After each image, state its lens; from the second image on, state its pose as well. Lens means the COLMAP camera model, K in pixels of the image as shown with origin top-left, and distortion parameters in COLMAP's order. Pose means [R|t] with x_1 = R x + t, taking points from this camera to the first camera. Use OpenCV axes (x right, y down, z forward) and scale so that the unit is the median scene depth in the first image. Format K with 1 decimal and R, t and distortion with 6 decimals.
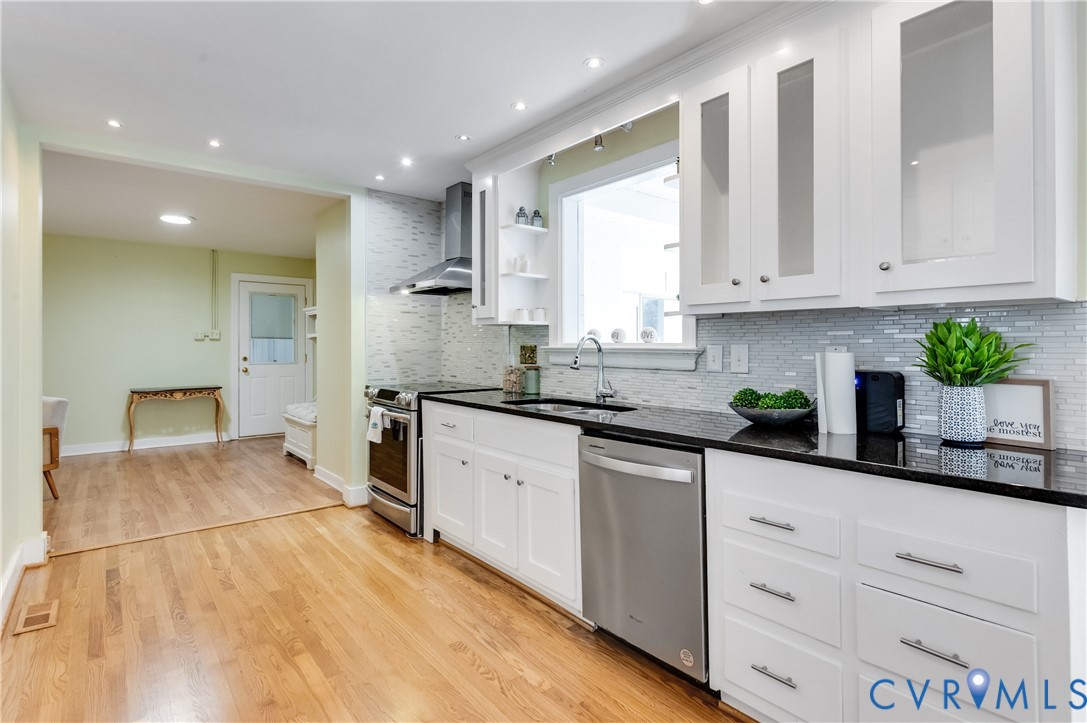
lens RADIAL K [[539.0, 0, 552.7], [0, 539.0, 344.9], [0, 0, 1]] dist [-0.012793, -0.000751]
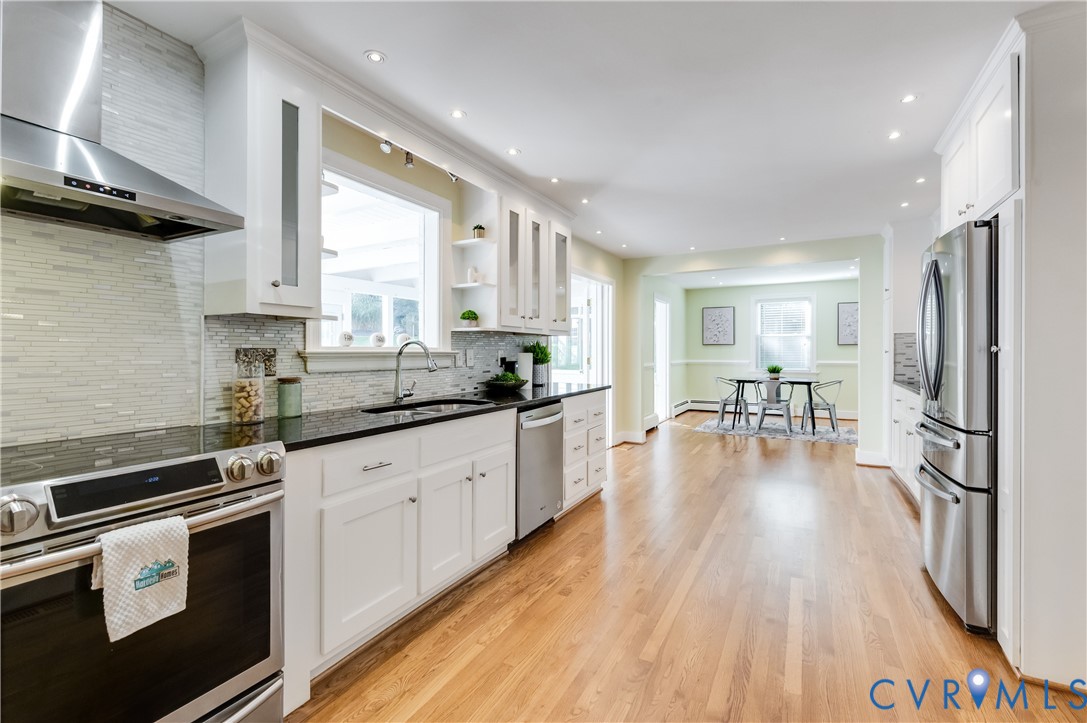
lens RADIAL K [[491.0, 0, 536.8], [0, 491.0, 347.3], [0, 0, 1]] dist [-0.003285, -0.000054]
pose [[-0.371460, 0.001453, 0.928448, -0.980577], [-0.009249, 0.999943, -0.005266, -0.000560], [-0.928403, -0.010544, -0.371425, 1.206802]]
